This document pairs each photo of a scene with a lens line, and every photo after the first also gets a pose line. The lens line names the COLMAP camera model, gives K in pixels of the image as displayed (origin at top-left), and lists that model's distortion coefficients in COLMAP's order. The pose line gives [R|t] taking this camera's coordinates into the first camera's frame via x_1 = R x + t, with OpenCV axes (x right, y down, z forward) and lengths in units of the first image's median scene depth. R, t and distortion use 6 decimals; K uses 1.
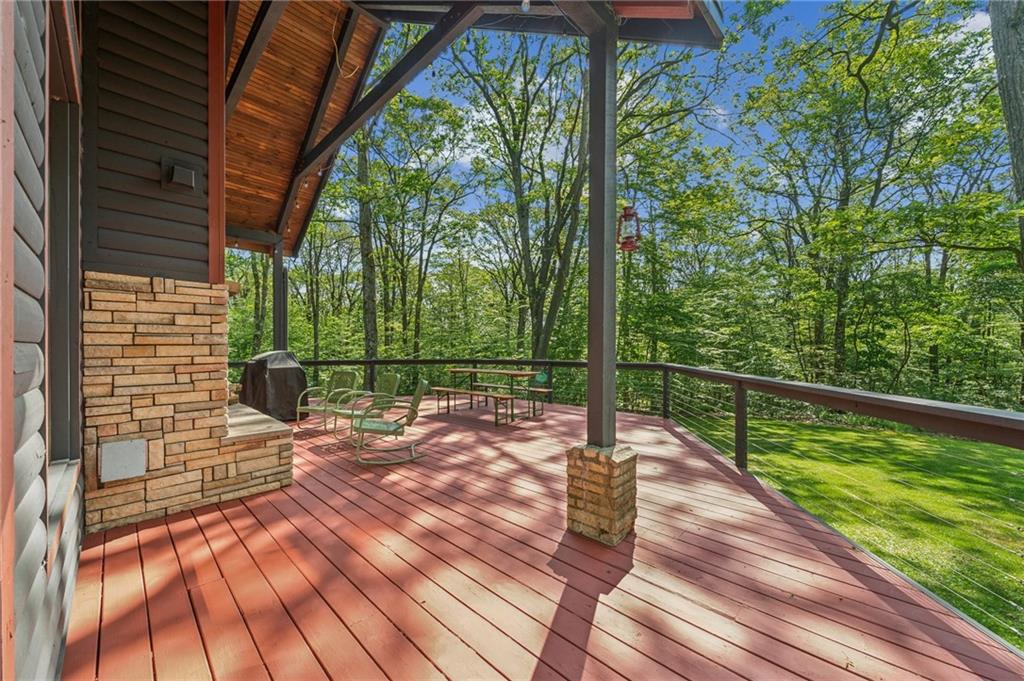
lens RADIAL K [[357.4, 0, 512.4], [0, 357.4, 346.3], [0, 0, 1]] dist [-0.004626, -0.000472]
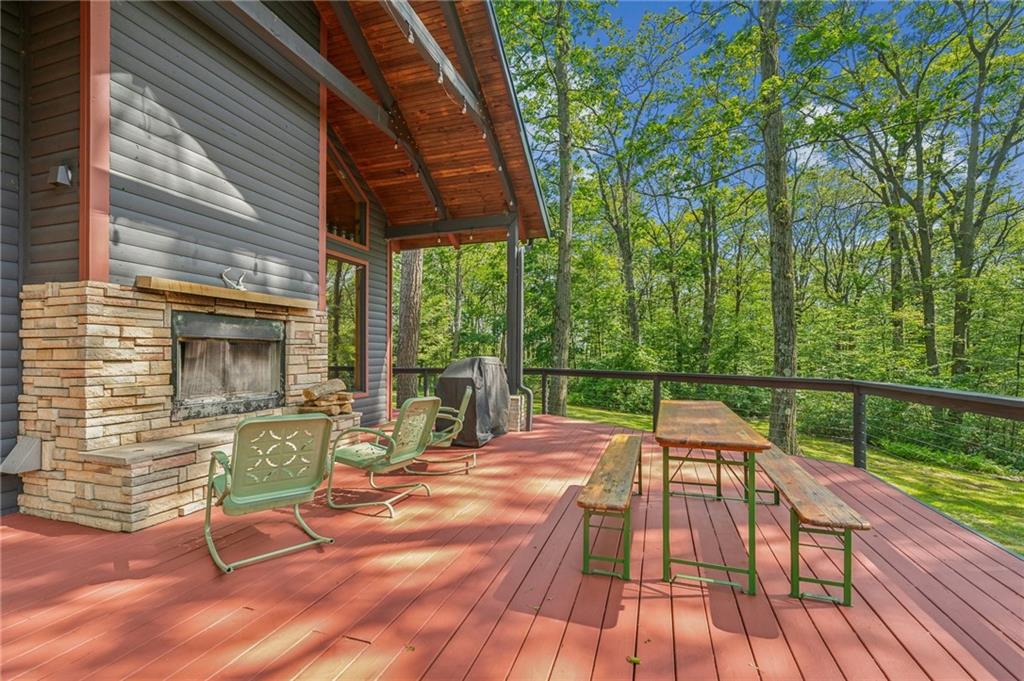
lens RADIAL K [[443.1, 0, 512.9], [0, 443.1, 346.2], [0, 0, 1]] dist [0.005216, 0.000399]
pose [[0.408693, -0.014524, -0.912557, 0.408680], [0.002543, 0.999888, -0.014775, 0.006675], [0.912669, 0.003718, 0.408684, 0.964656]]
